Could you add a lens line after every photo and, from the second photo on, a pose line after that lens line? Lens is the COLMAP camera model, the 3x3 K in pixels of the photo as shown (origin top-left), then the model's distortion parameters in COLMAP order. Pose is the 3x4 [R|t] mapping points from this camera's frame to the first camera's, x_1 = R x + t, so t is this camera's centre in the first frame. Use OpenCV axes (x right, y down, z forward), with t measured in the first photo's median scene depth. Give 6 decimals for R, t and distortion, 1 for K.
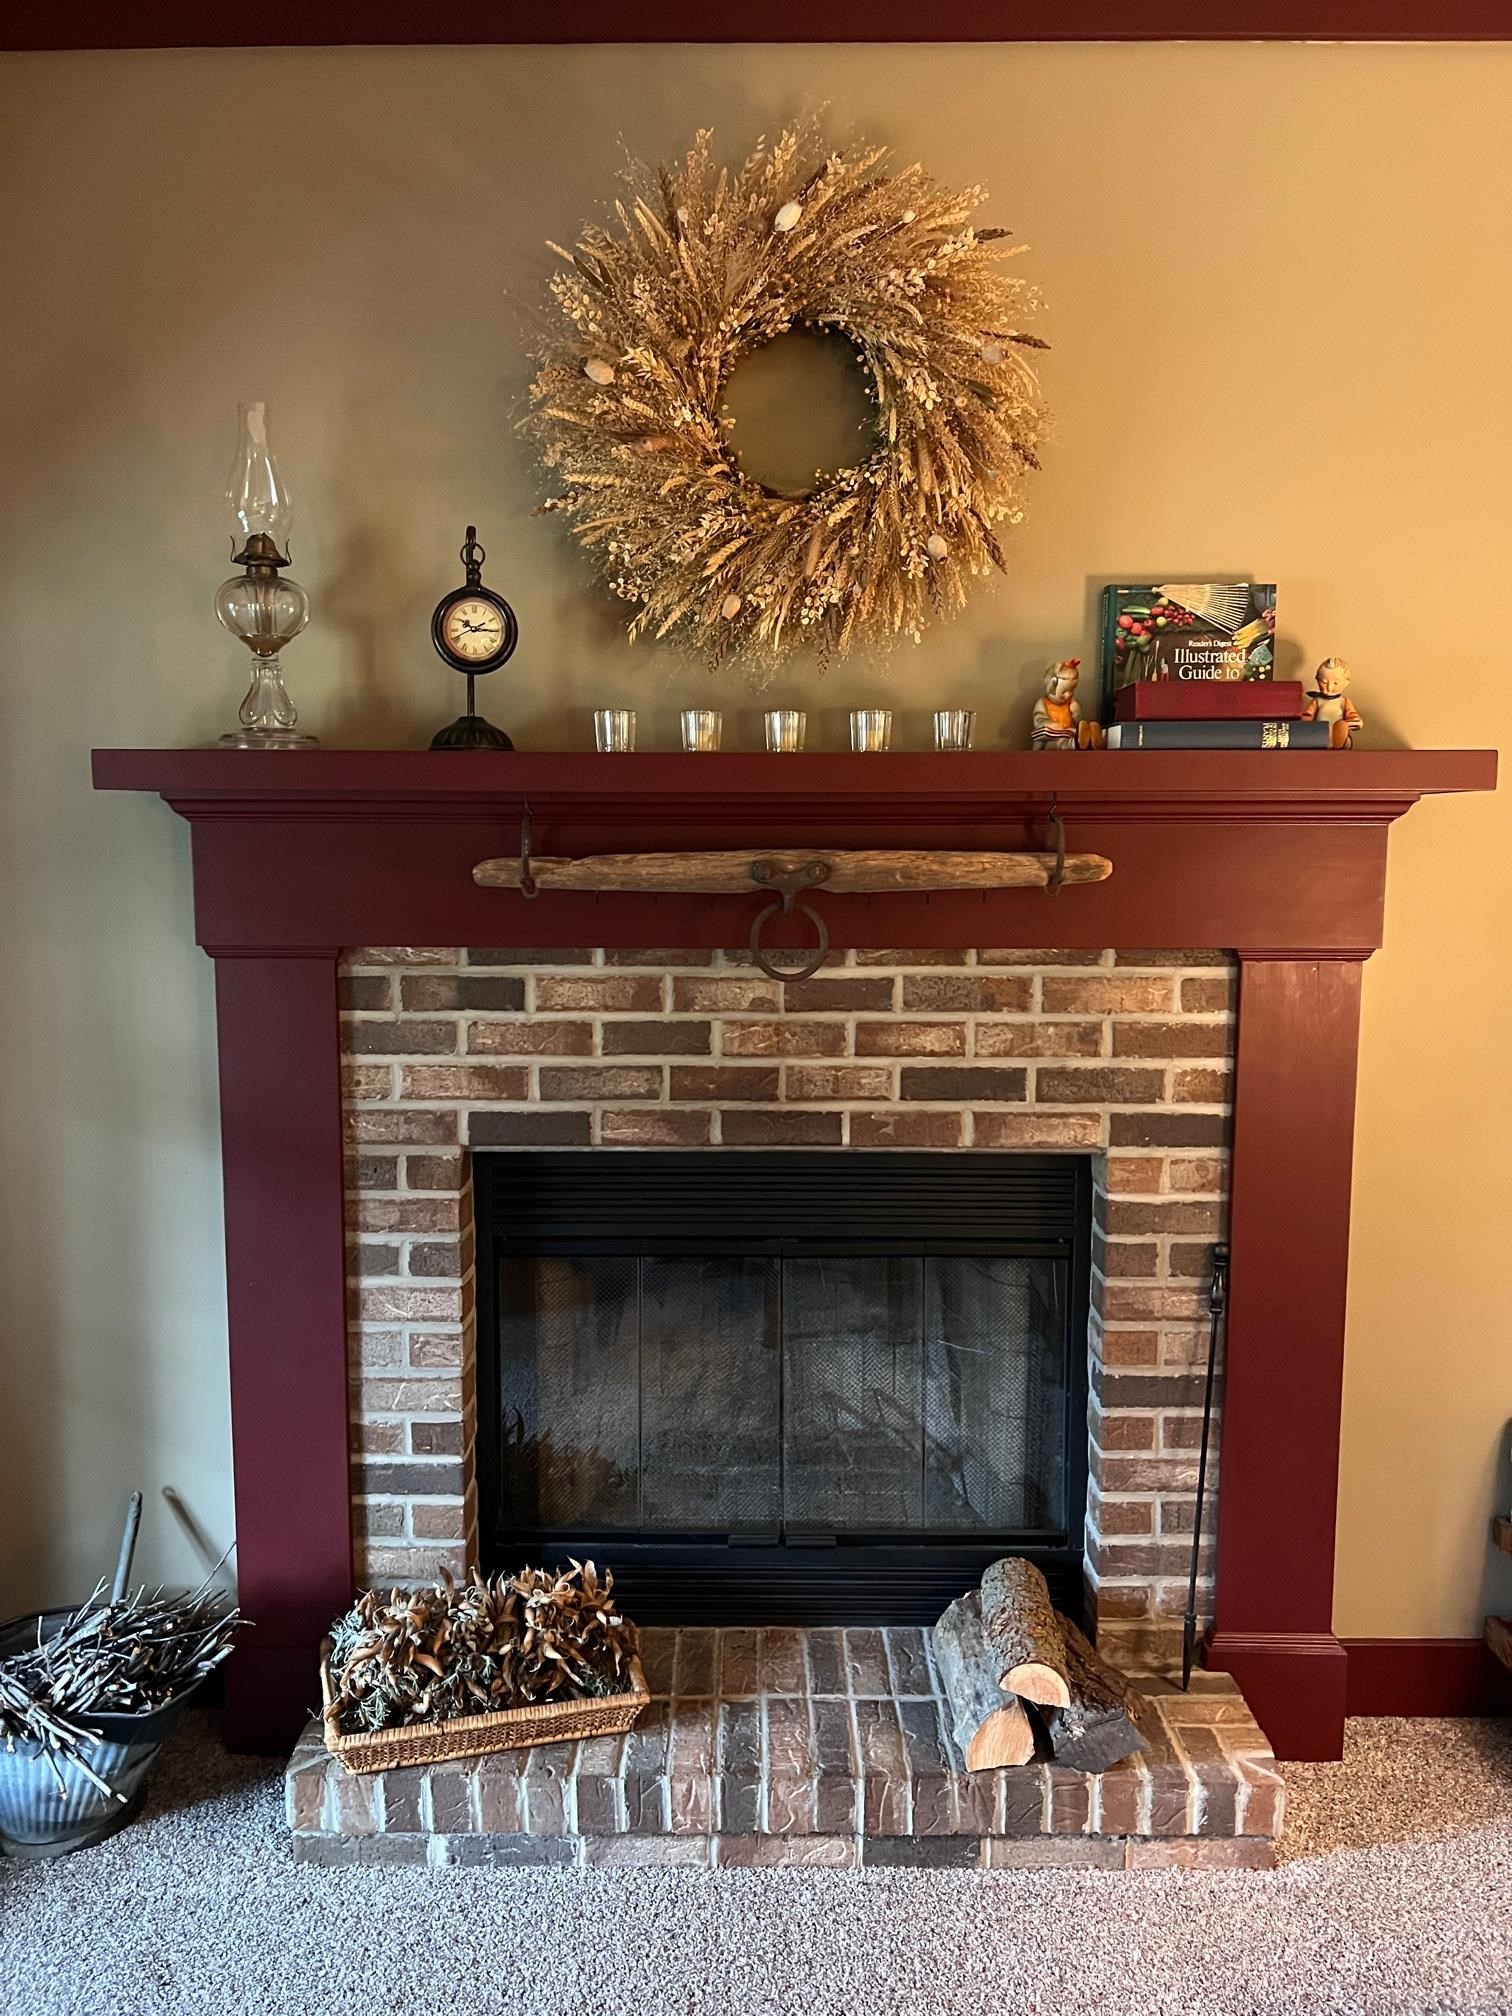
lens RADIAL K [[1509.9, 0, 762.0], [0, 1509.9, 1014.9], [0, 0, 1]] dist [0.012608, -0.008269]
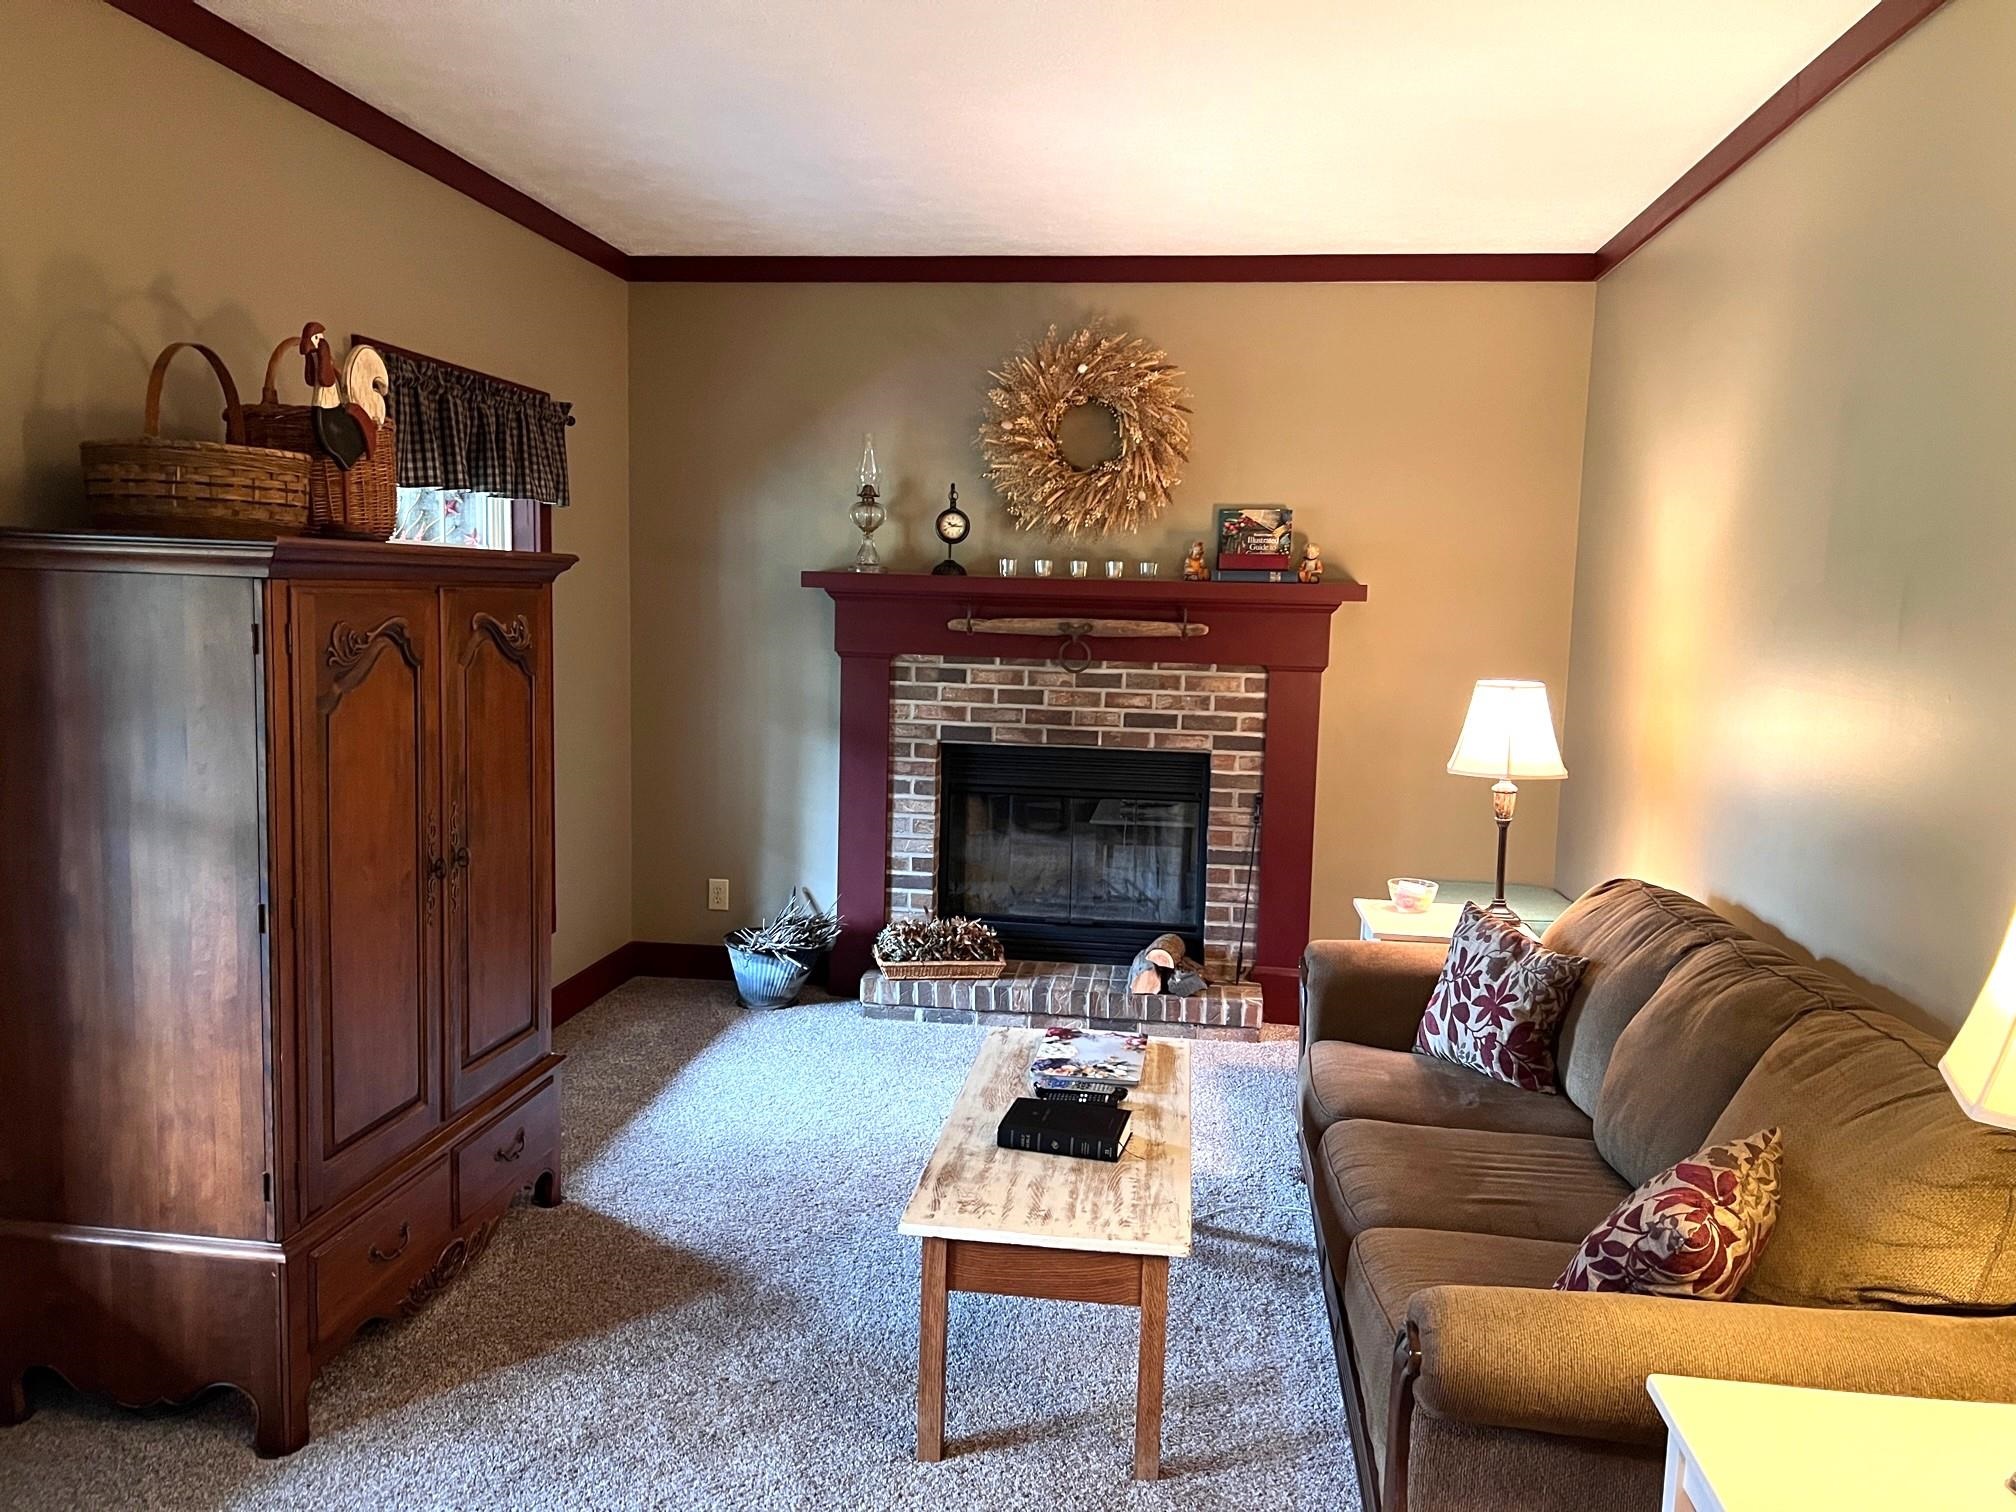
lens RADIAL K [[1509.9, 0, 1002.1], [0, 1509.9, 753.9], [0, 0, 1]] dist [0.012608, -0.008269]
pose [[0.991178, 0.037991, -0.126975, 0.206698], [-0.039547, 0.999170, -0.009753, 0.131211], [0.126499, 0.014689, 0.991858, -1.362365]]
